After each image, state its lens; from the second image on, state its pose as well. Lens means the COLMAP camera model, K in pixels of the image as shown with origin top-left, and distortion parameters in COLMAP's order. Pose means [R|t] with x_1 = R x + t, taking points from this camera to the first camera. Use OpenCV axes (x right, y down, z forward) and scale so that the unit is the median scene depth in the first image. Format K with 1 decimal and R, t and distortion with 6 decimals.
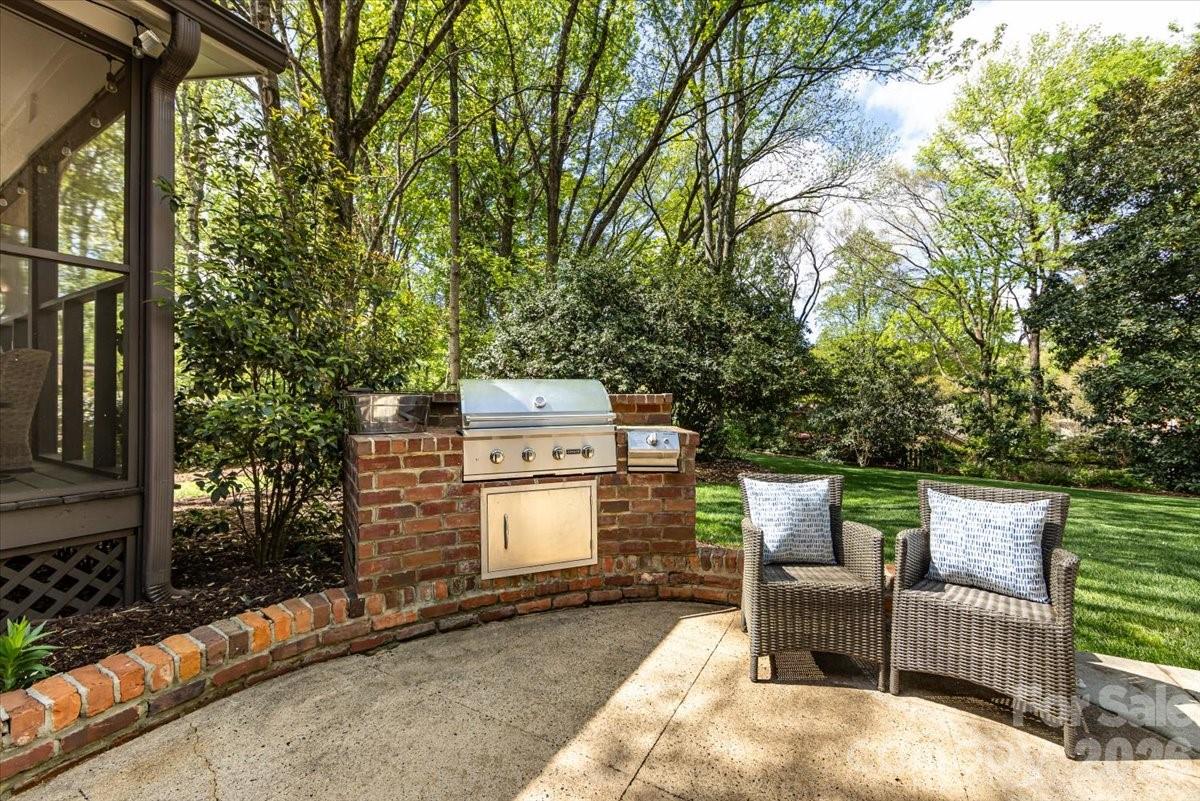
lens RADIAL K [[474.6, 0, 602.1], [0, 474.6, 401.4], [0, 0, 1]] dist [0.000198, -0.001102]
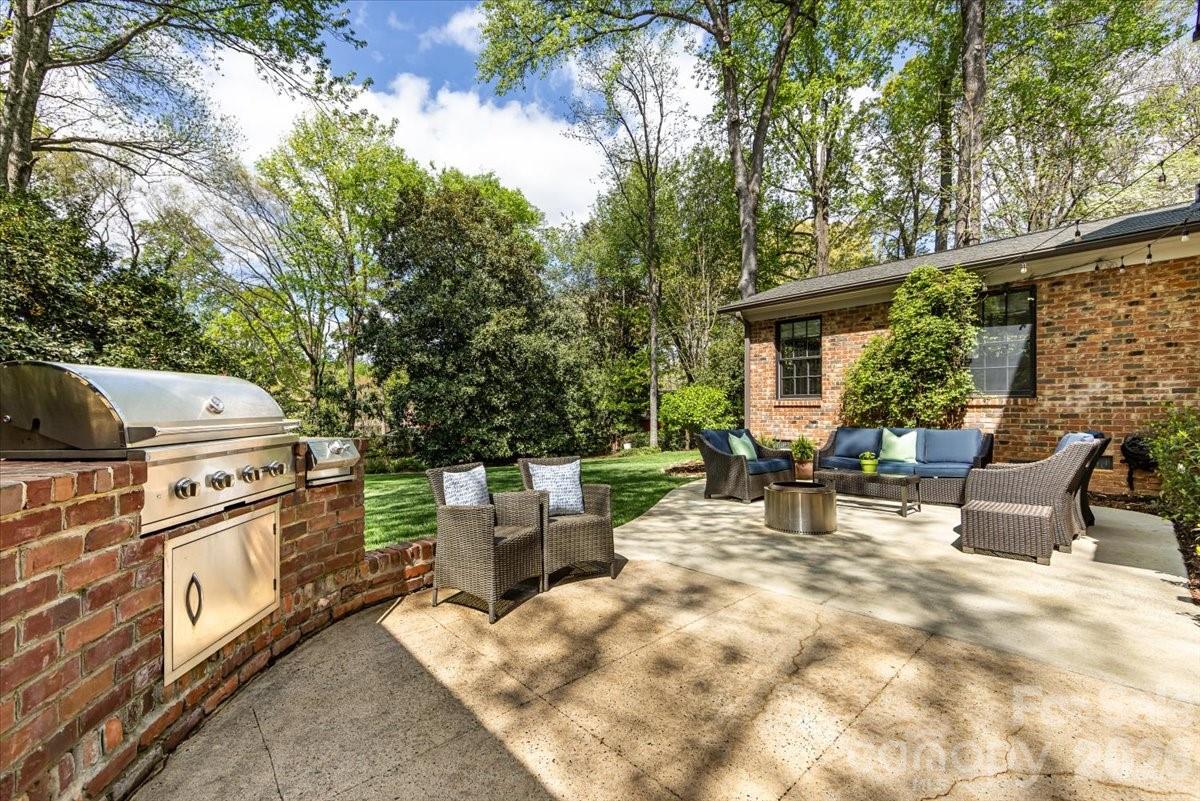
lens RADIAL K [[474.6, 0, 582.8], [0, 474.6, 404.1], [0, 0, 1]] dist [0.000198, -0.001102]
pose [[0.337394, 0.014425, 0.941253, -0.599676], [-0.004951, 0.999896, -0.013549, 0.006101], [-0.941351, -0.000088, 0.337430, 0.241656]]
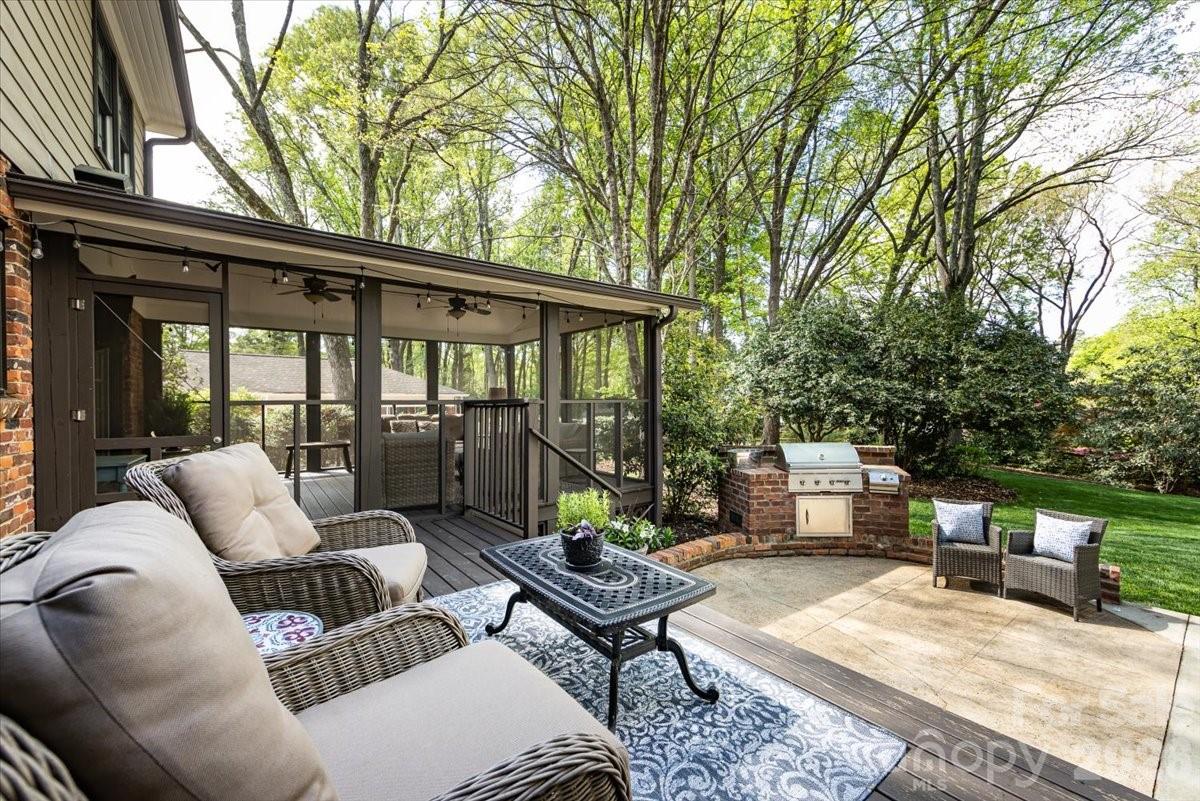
lens RADIAL K [[474.6, 0, 599.9], [0, 474.6, 406.3], [0, 0, 1]] dist [0.000198, -0.001102]
pose [[0.914590, -0.004528, -0.404357, -0.174938], [0.008885, 0.999921, 0.008900, -0.245753], [0.404285, -0.011733, 0.914558, -1.299620]]
